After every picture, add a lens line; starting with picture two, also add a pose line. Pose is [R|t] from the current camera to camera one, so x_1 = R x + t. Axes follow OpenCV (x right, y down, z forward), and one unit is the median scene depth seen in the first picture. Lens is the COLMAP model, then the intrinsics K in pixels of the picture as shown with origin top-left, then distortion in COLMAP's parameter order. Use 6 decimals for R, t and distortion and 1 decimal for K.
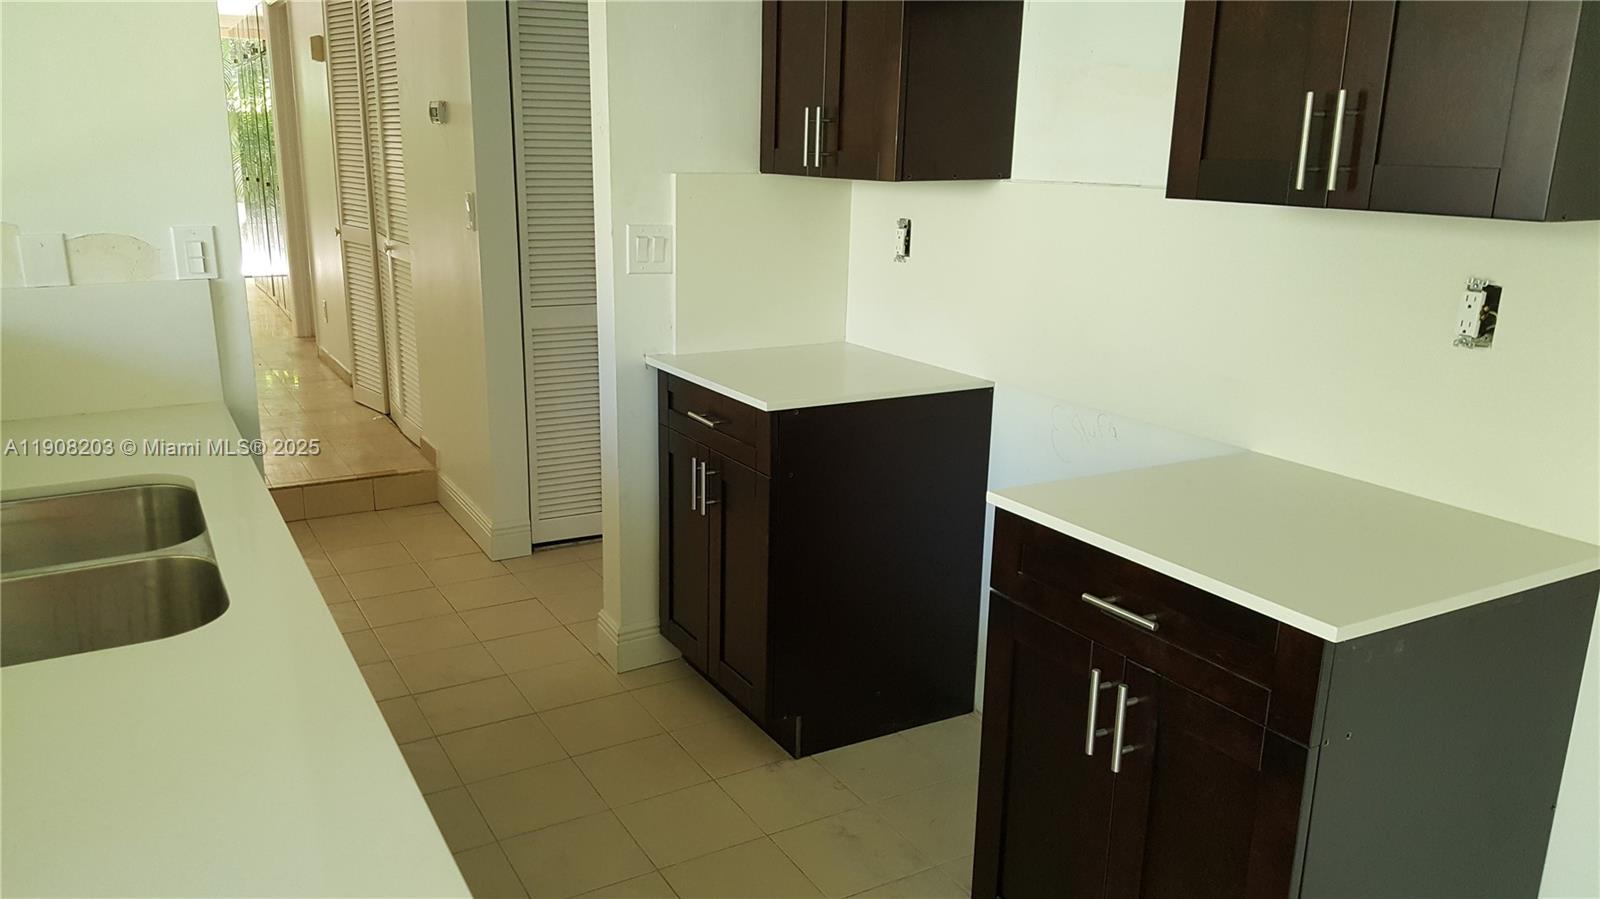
lens RADIAL K [[1204.7, 0, 801.9], [0, 1204.7, 453.0], [0, 0, 1]] dist [0.069135, -0.028694]
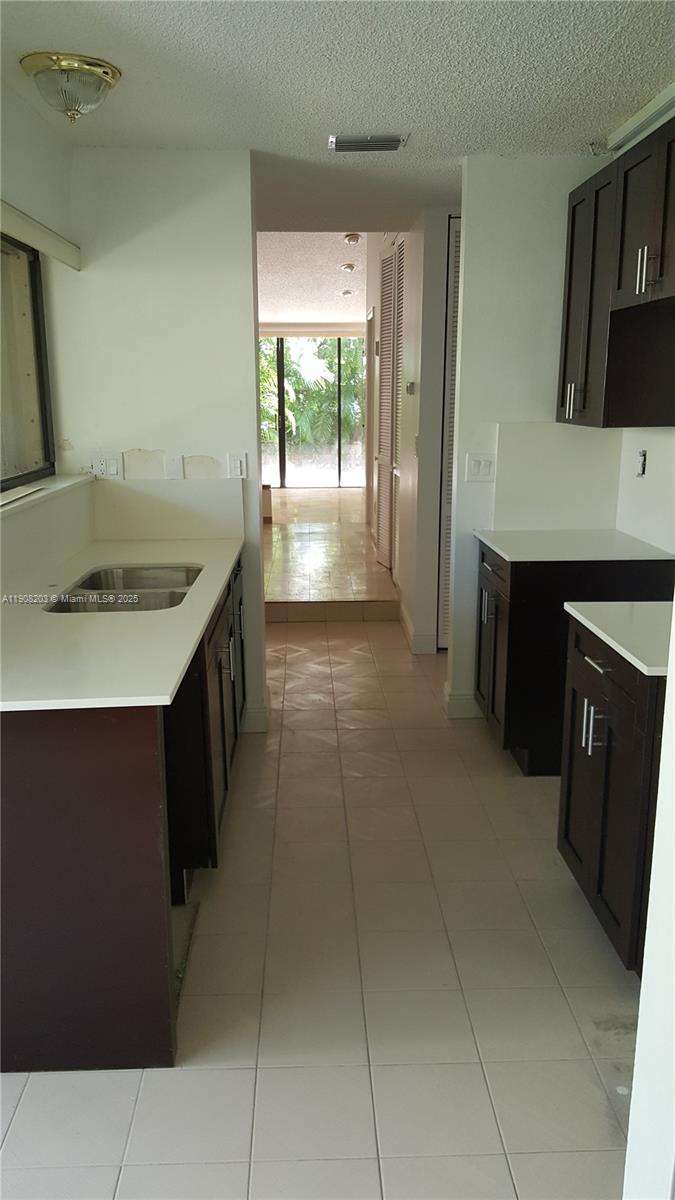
lens RADIAL K [[903.5, 0, 336.2], [0, 903.5, 597.7], [0, 0, 1]] dist [0.069135, -0.028694]
pose [[0.885233, 0.084664, -0.457379, 0.291454], [-0.098773, 0.995086, -0.006972, 0.041987], [0.454541, 0.051349, 0.889245, -0.214011]]
